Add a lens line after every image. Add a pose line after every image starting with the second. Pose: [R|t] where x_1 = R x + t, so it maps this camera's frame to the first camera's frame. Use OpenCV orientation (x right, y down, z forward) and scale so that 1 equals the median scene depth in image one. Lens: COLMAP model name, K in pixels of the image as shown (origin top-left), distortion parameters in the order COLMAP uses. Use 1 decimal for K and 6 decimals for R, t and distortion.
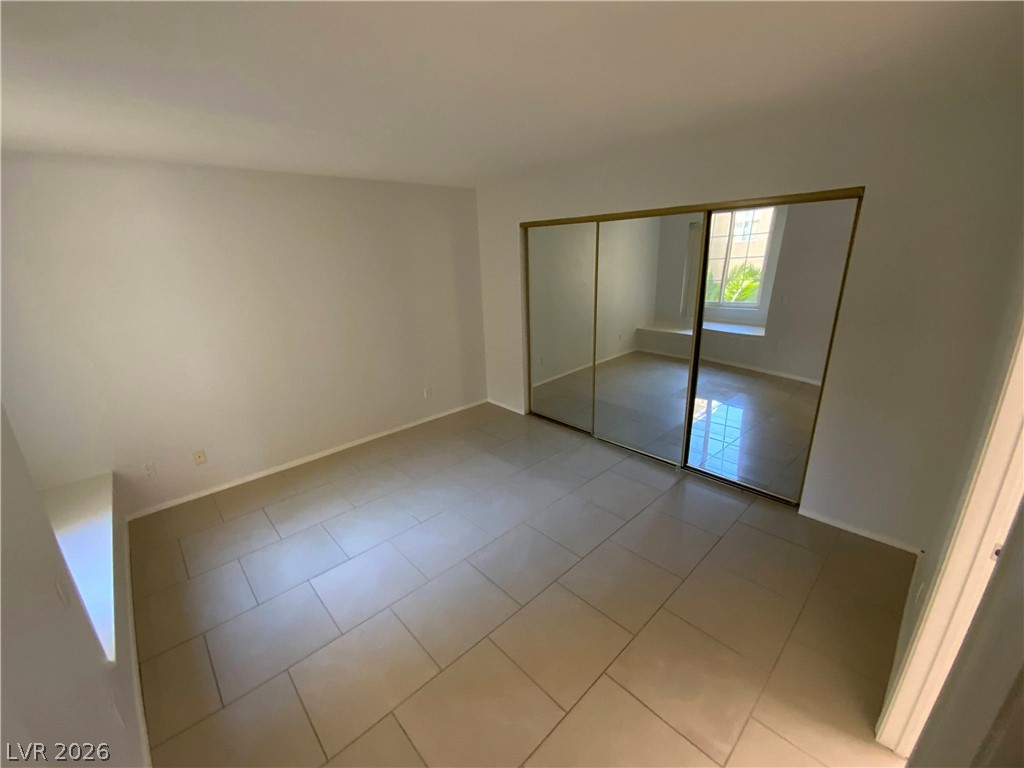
lens RADIAL K [[419.8, 0, 508.5], [0, 419.8, 384.9], [0, 0, 1]] dist [0.000725, -0.000258]
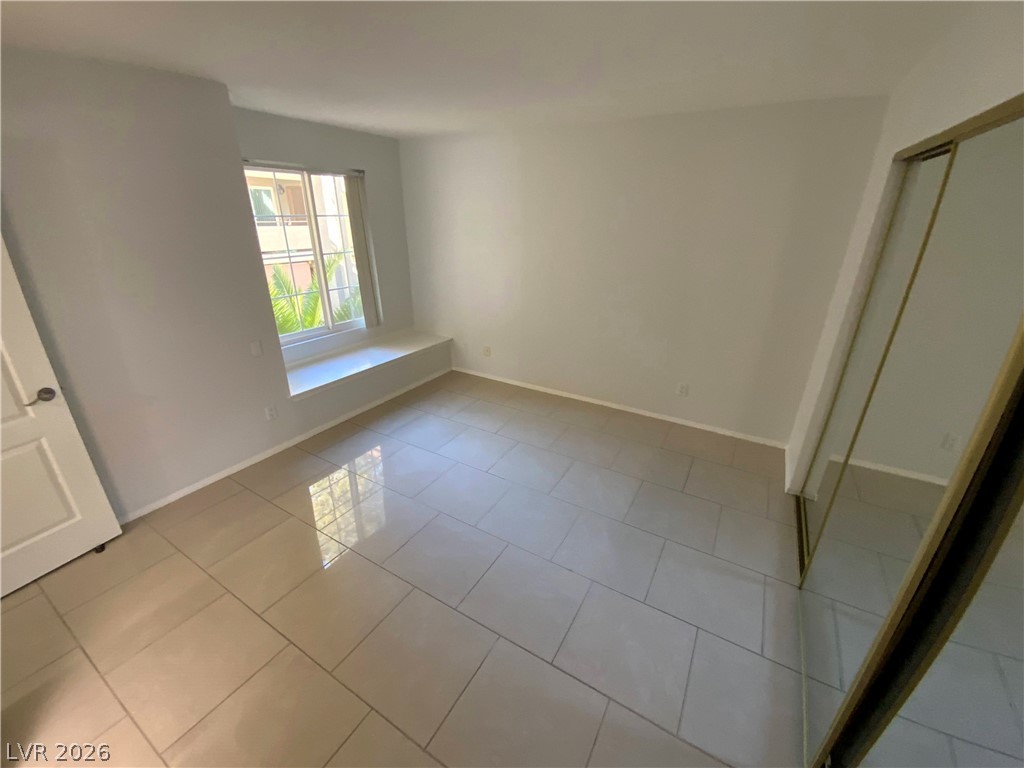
lens RADIAL K [[419.8, 0, 505.7], [0, 419.8, 383.1], [0, 0, 1]] dist [0.000725, -0.000258]
pose [[0.262532, 0.391658, -0.881862, 0.537318], [-0.305793, 0.900582, 0.308937, -0.175097], [0.915187, 0.188562, 0.356198, 0.534765]]
